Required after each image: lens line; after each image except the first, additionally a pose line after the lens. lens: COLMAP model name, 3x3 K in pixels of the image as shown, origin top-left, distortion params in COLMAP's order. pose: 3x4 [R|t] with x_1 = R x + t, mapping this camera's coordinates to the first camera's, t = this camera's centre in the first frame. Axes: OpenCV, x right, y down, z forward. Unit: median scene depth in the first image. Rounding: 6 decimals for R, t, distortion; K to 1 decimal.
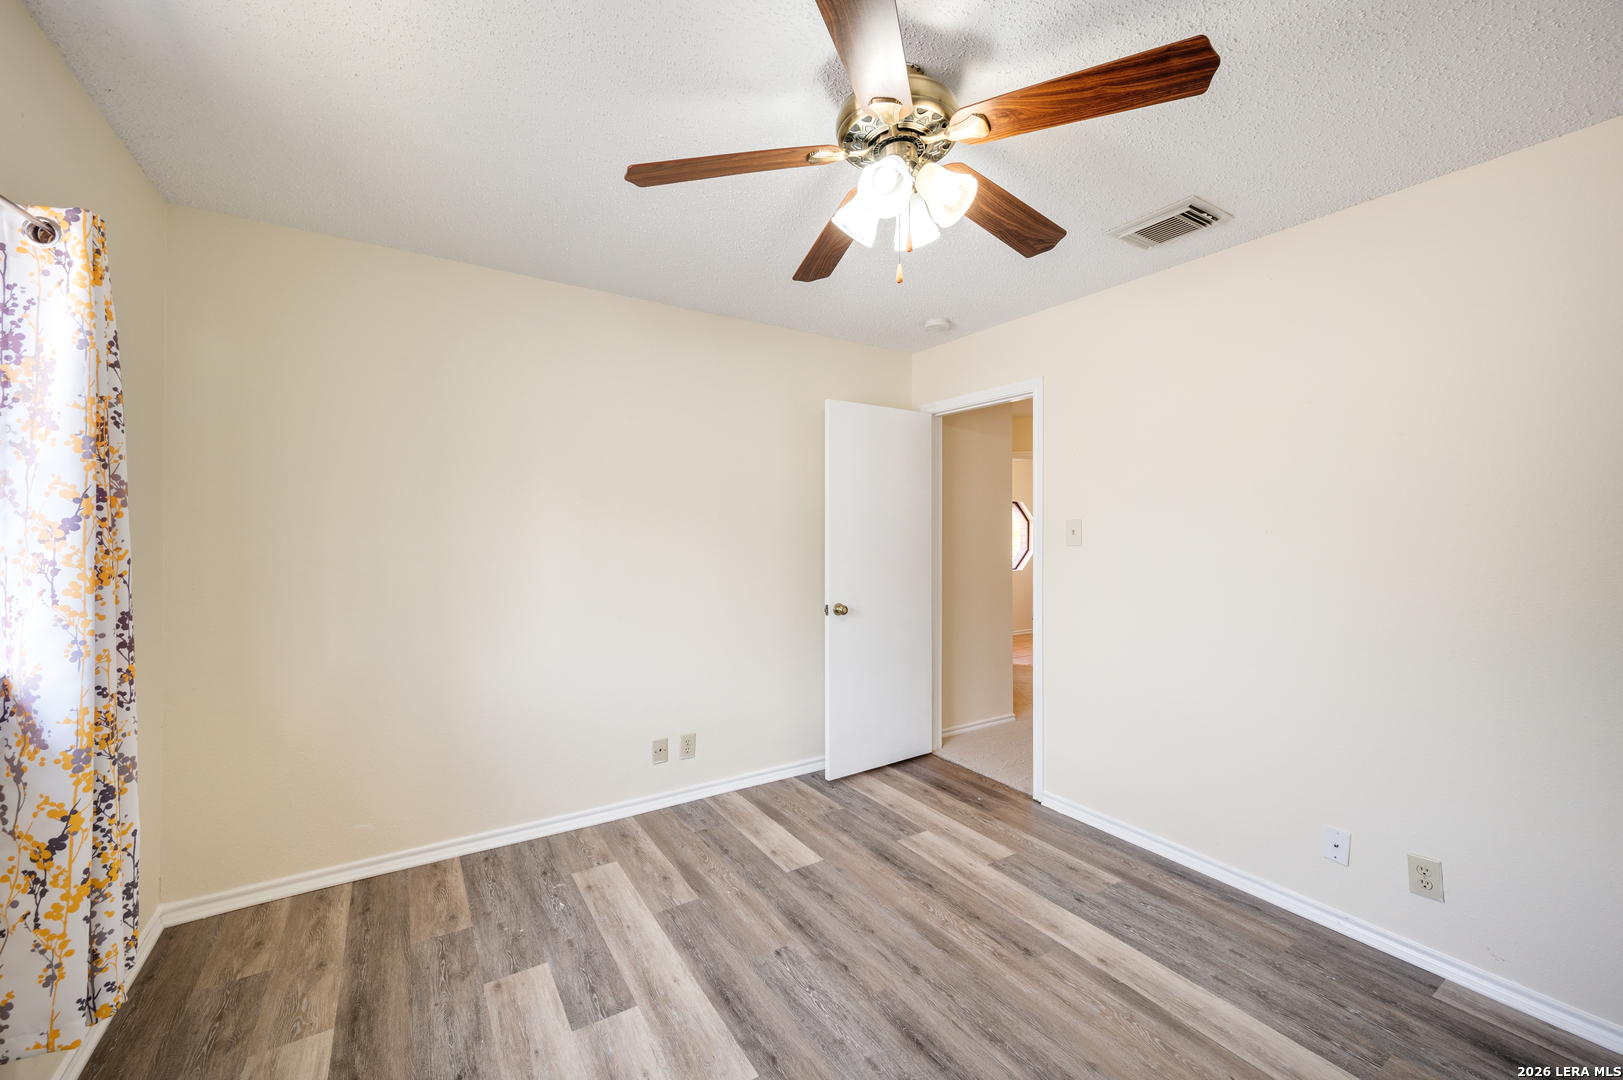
lens RADIAL K [[647.1, 0, 825.1], [0, 647.1, 524.2], [0, 0, 1]] dist [0.003408, 0.000233]
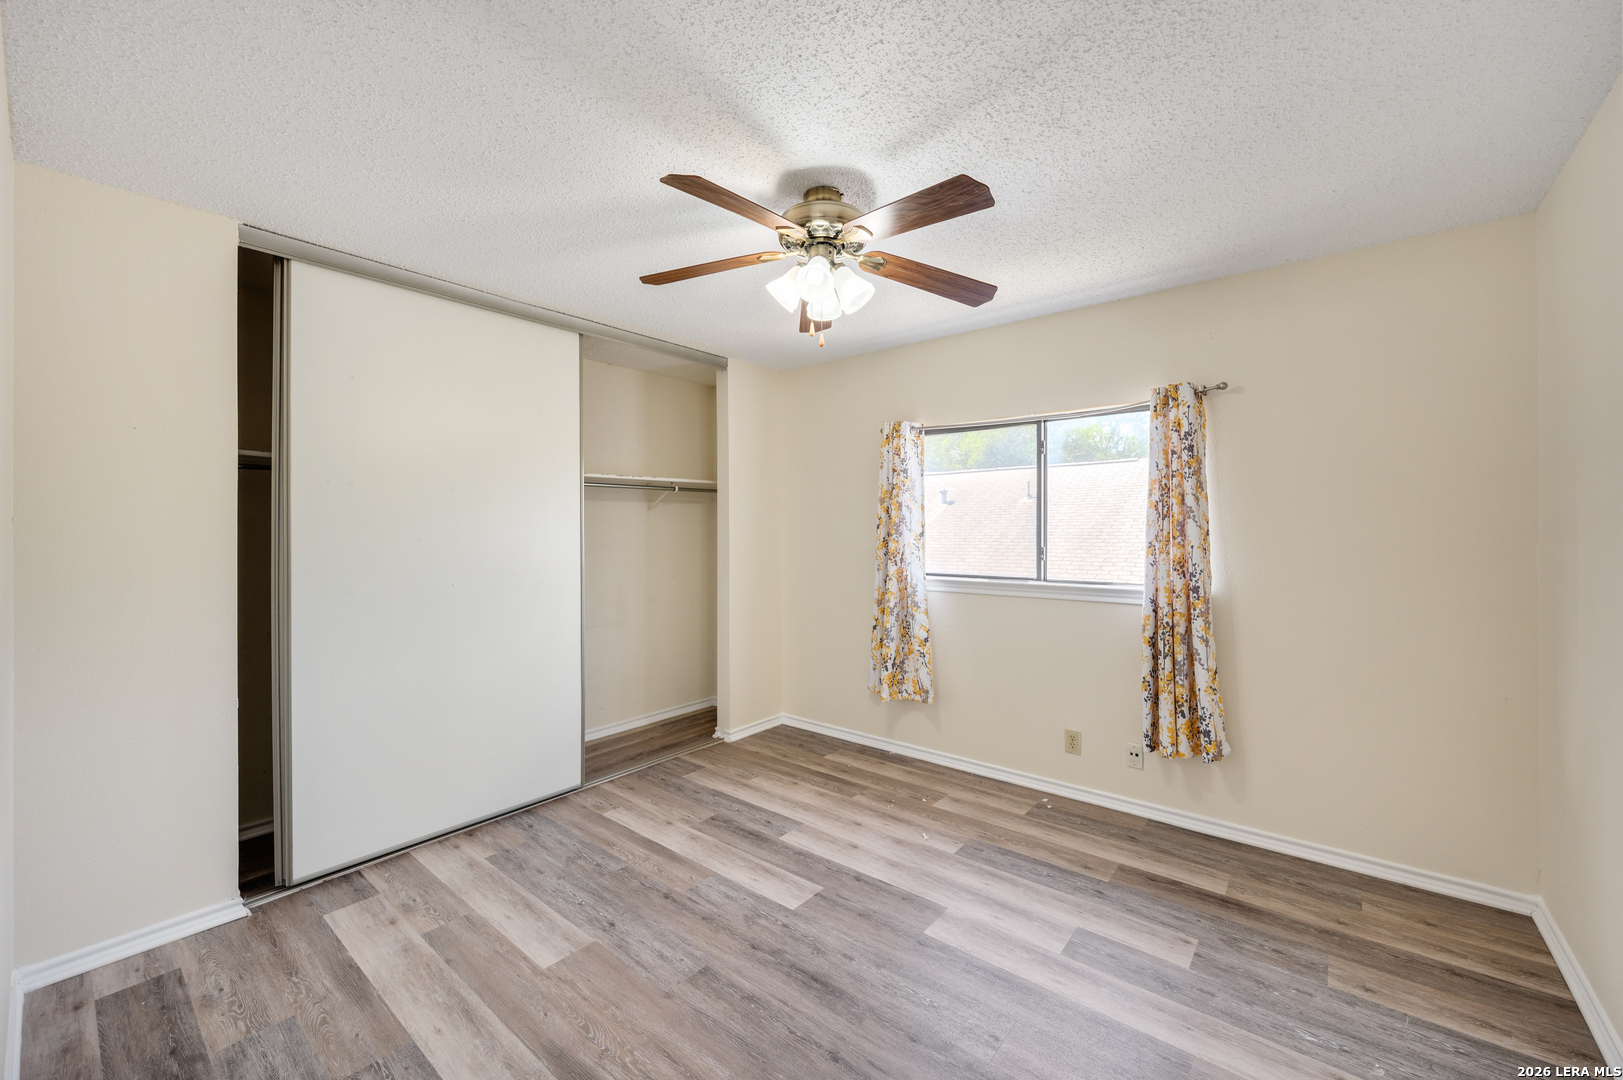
lens RADIAL K [[647.1, 0, 812.4], [0, 647.1, 537.7], [0, 0, 1]] dist [0.003408, 0.000233]
pose [[-0.960362, 0.001296, -0.278753, 0.428151], [0.000429, 0.999995, 0.003174, 0.015021], [0.278756, 0.002929, -0.960357, 1.919985]]
